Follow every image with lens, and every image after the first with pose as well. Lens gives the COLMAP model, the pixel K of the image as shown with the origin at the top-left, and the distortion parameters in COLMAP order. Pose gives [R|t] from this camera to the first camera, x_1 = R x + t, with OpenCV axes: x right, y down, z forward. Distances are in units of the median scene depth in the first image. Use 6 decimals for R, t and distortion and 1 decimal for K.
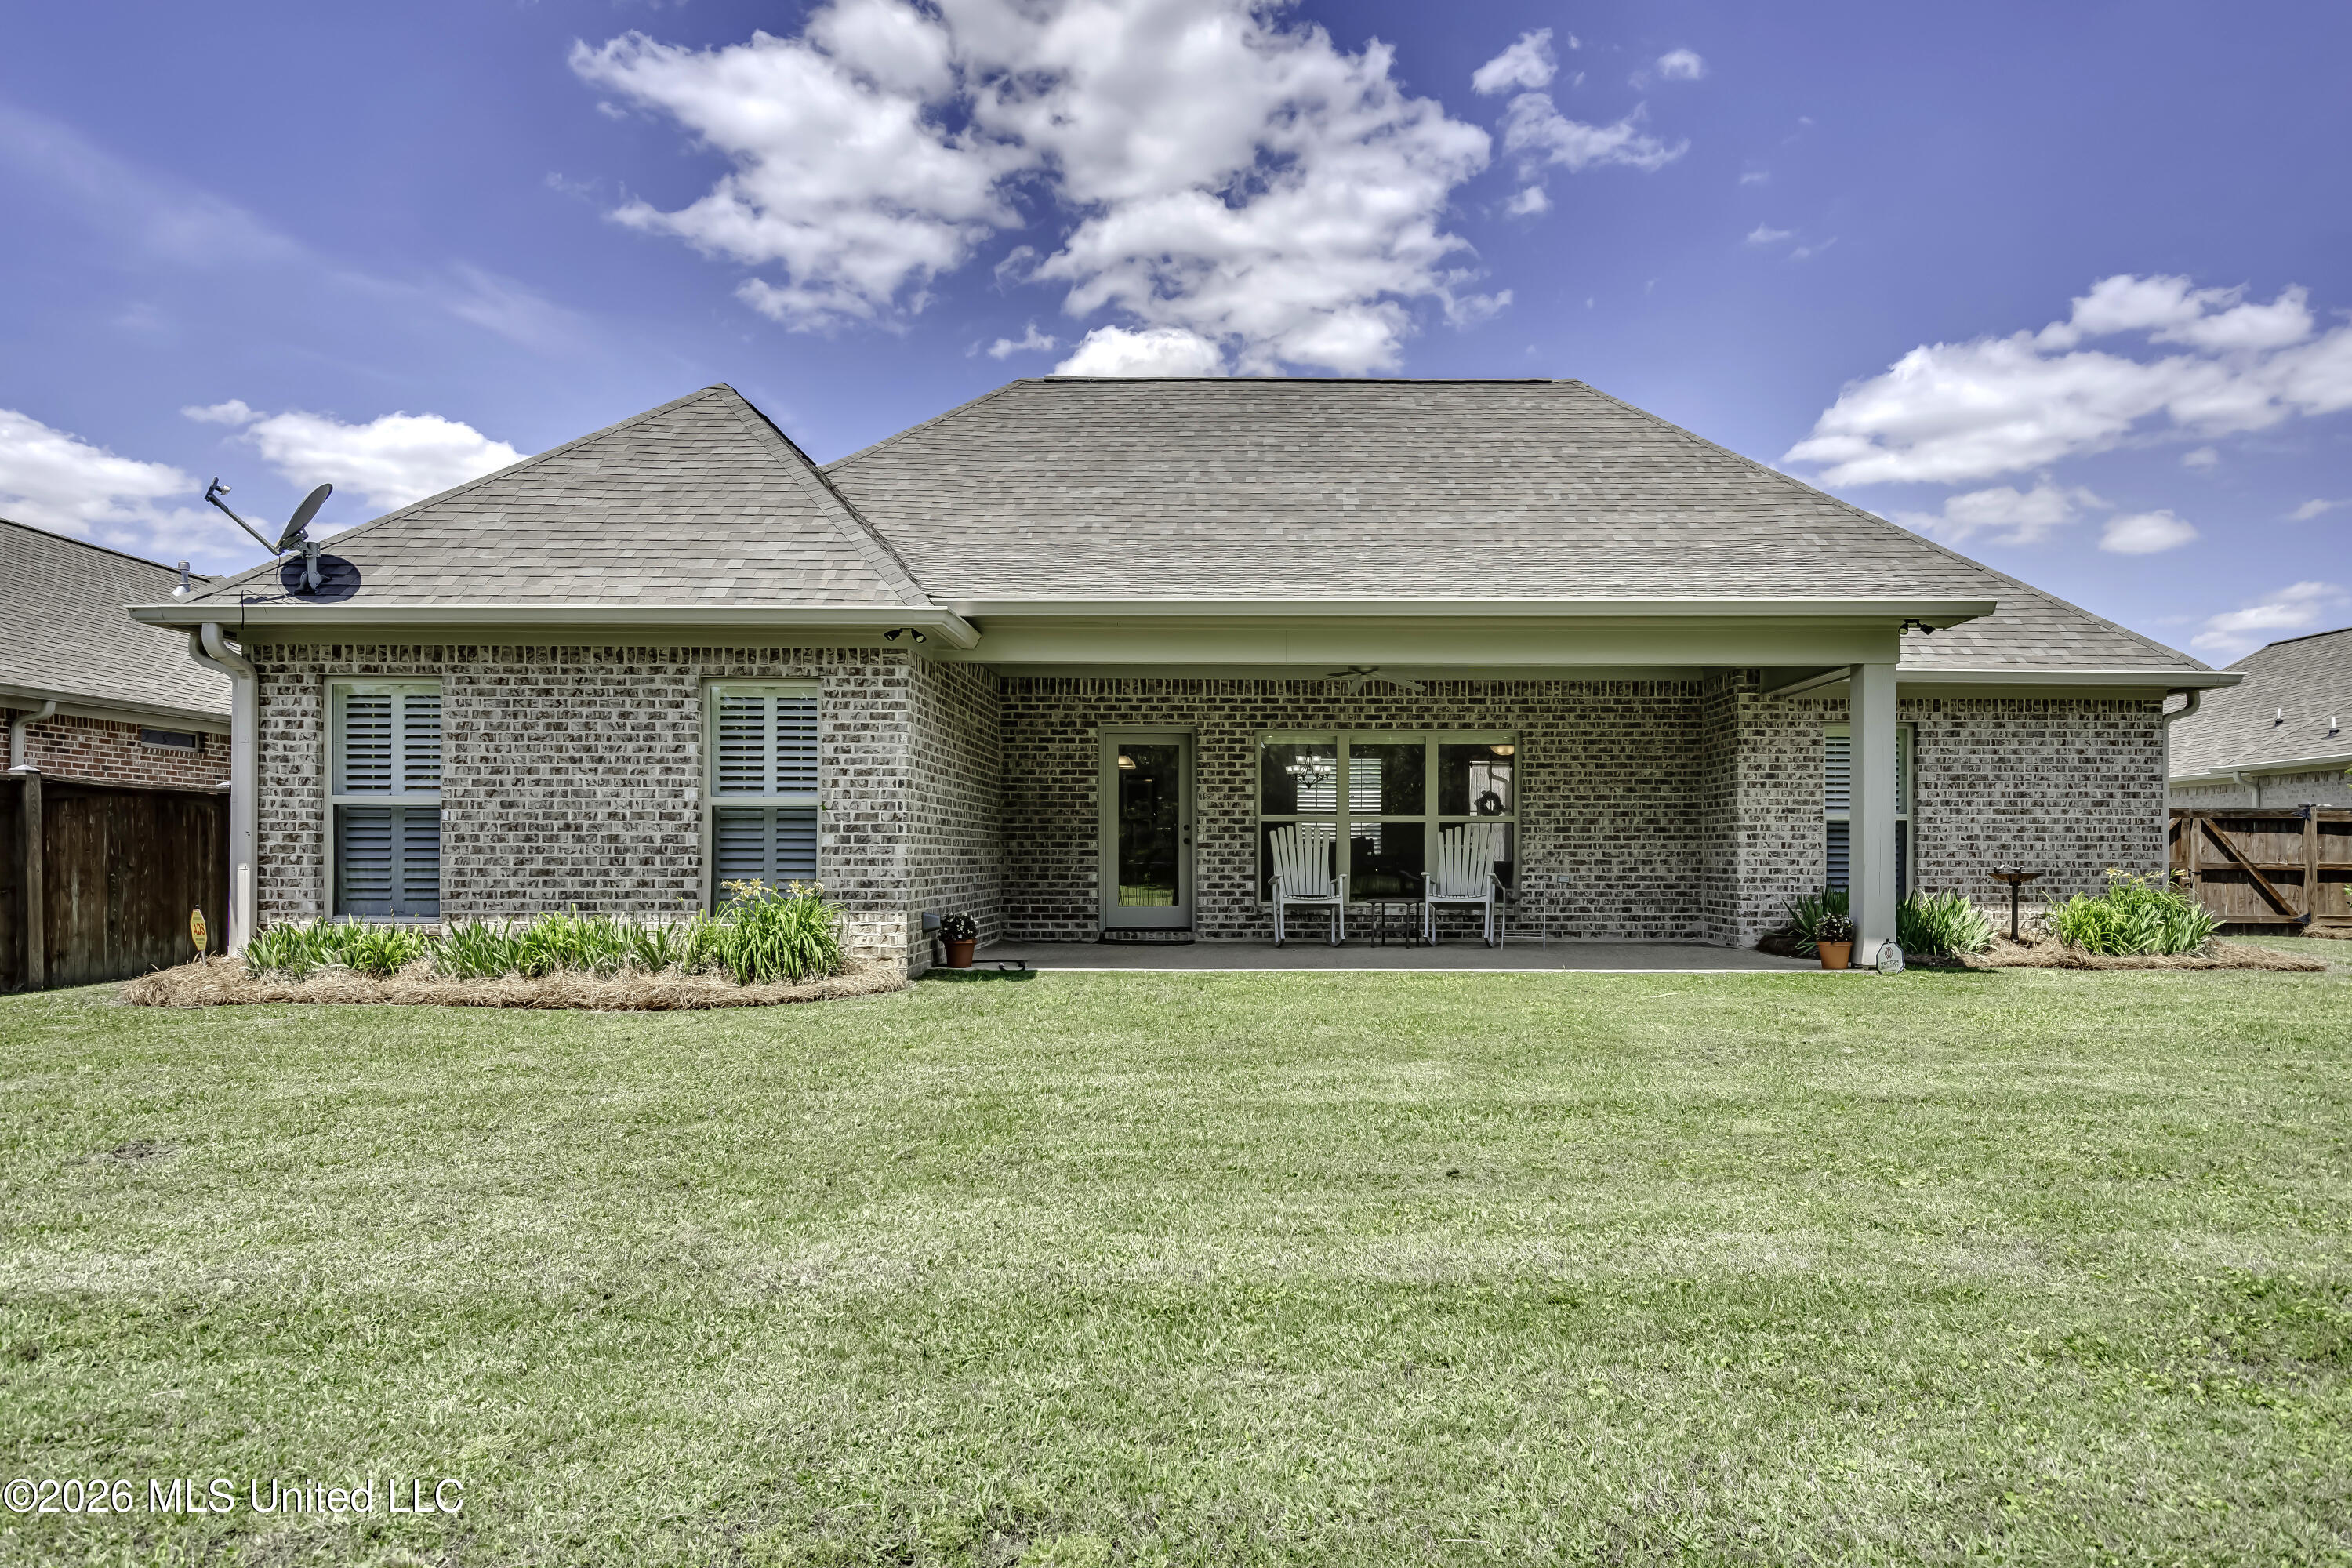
lens RADIAL K [[1362.8, 0, 1261.4], [0, 1362.8, 862.4], [0, 0, 1]] dist [0.017282, -0.001595]
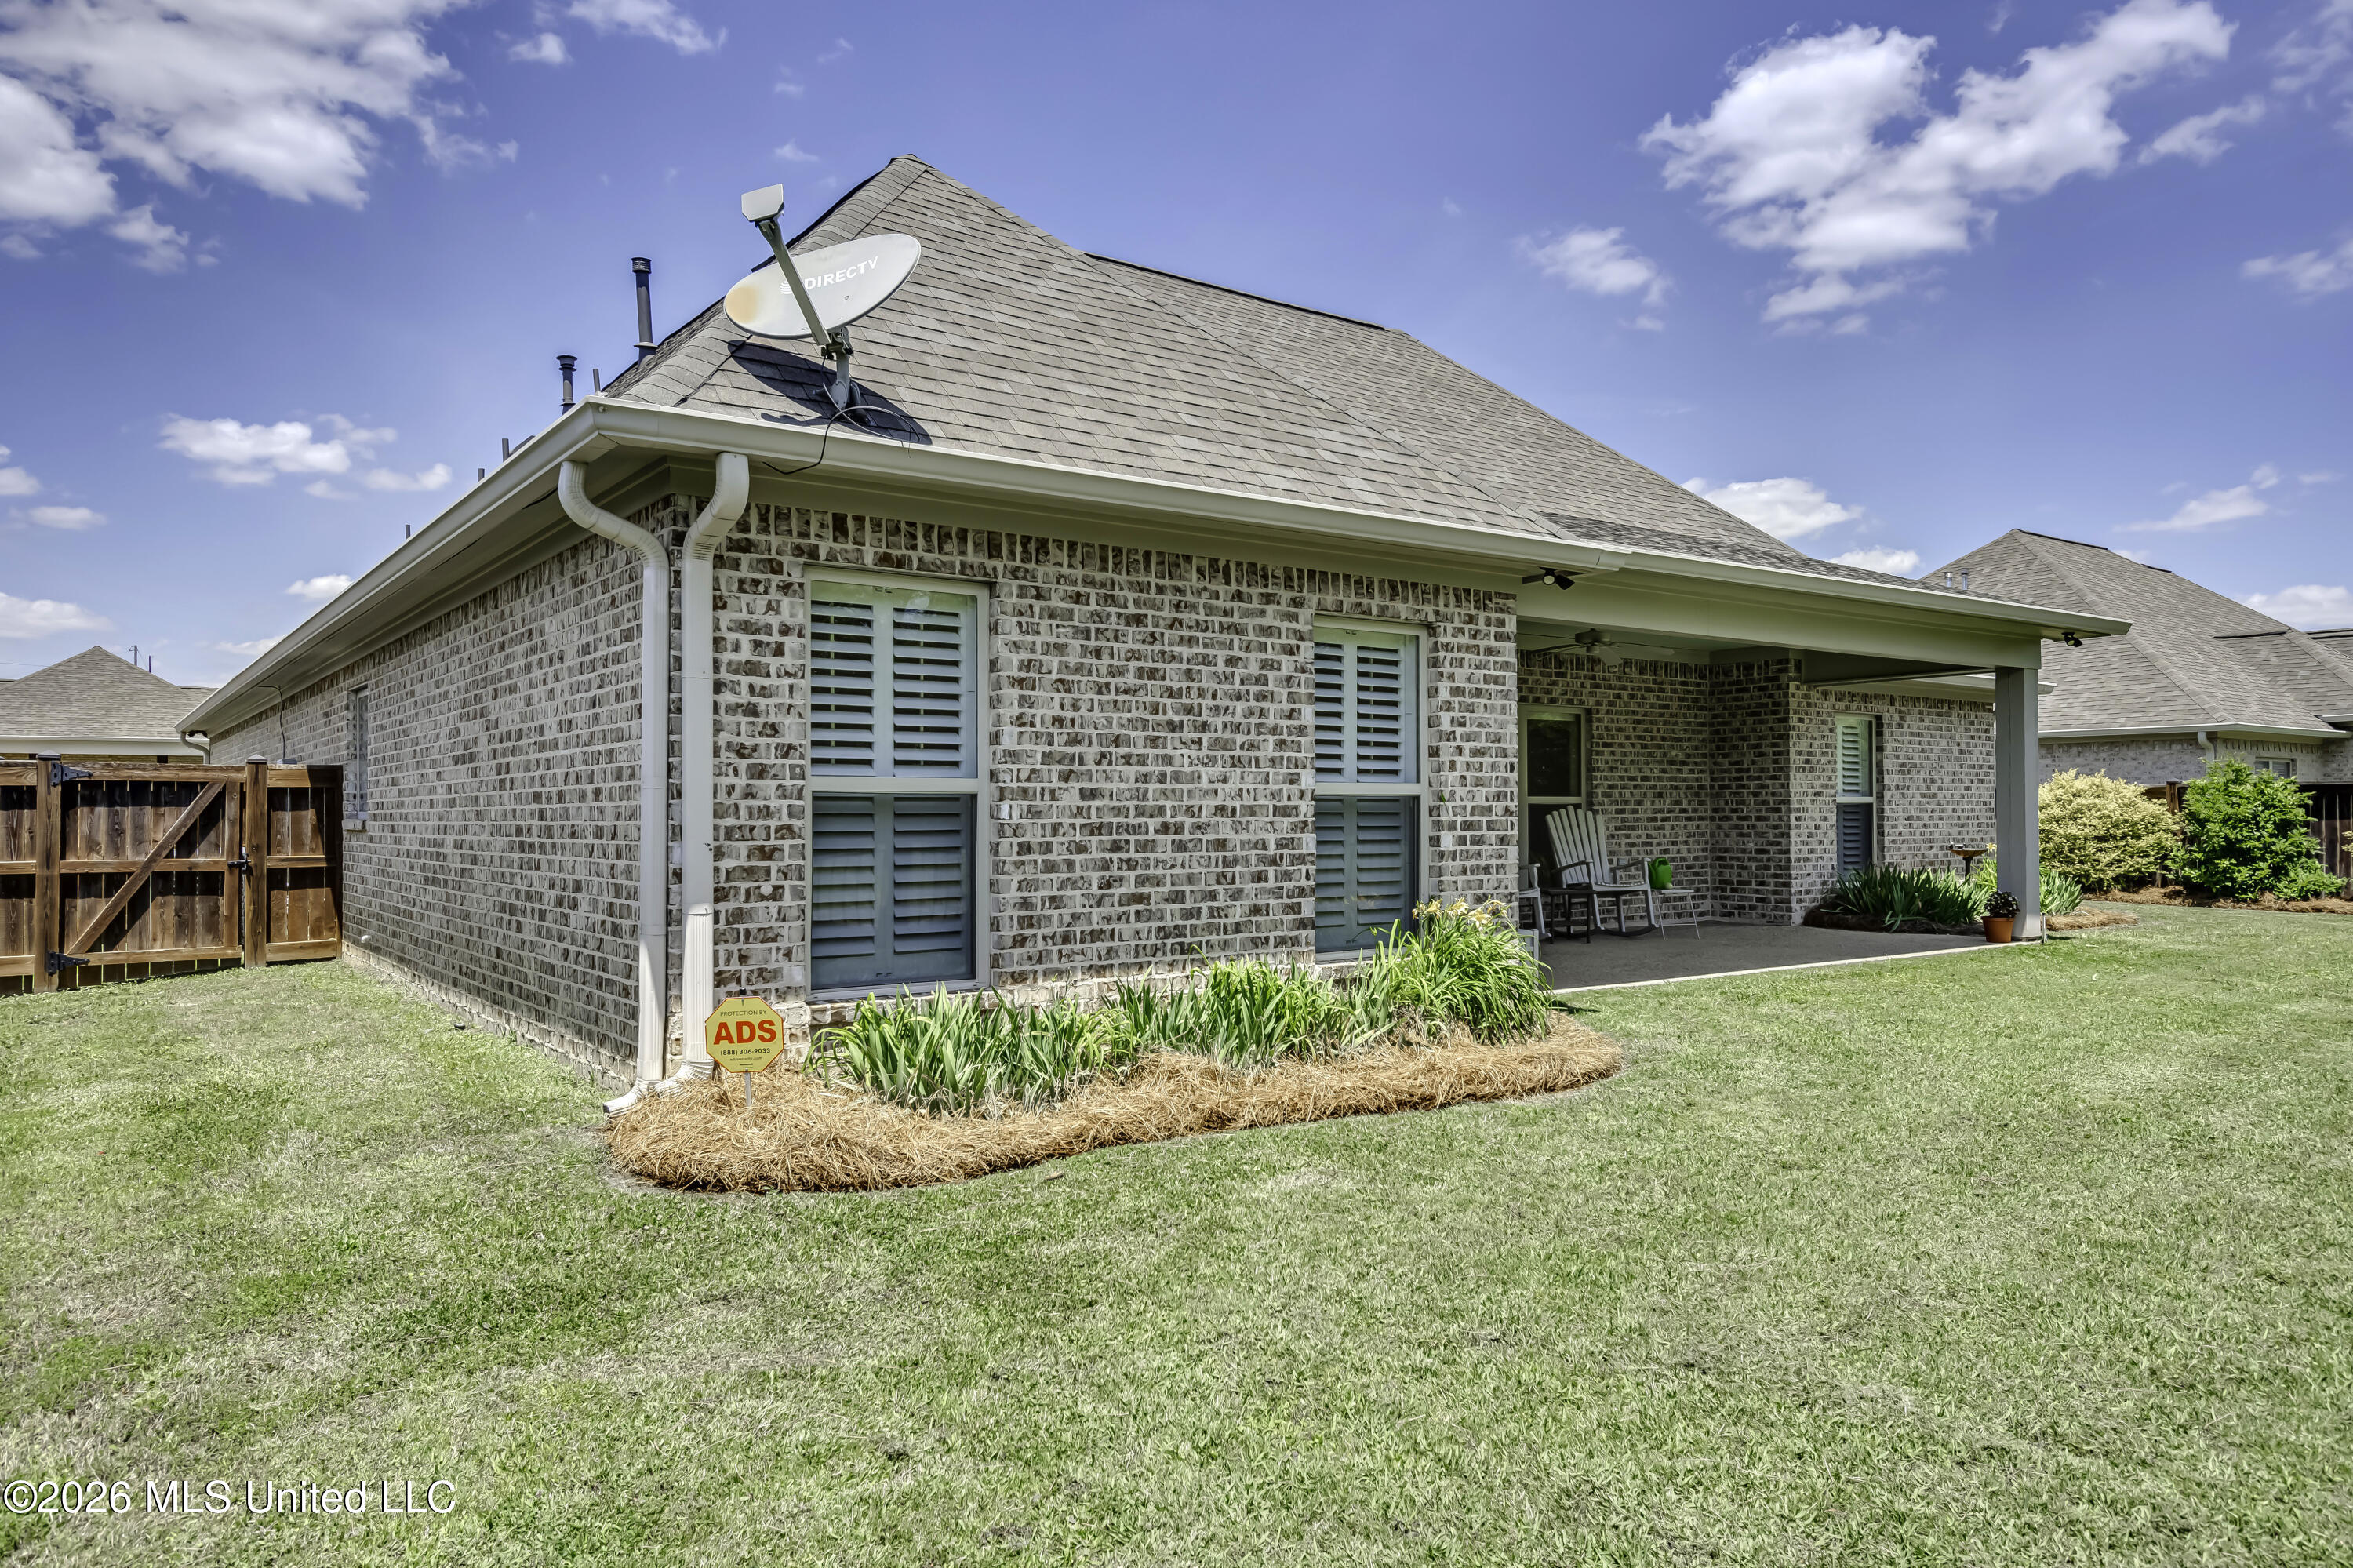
lens RADIAL K [[1497.7, 0, 1162.9], [0, 1497.7, 794.4], [0, 0, 1]] dist [0.029659, -0.001509]
pose [[0.827348, 0.002745, 0.561683, -0.699007], [0.005512, 0.999900, -0.013005, -0.025049], [-0.561663, 0.013856, 0.827250, 0.314471]]
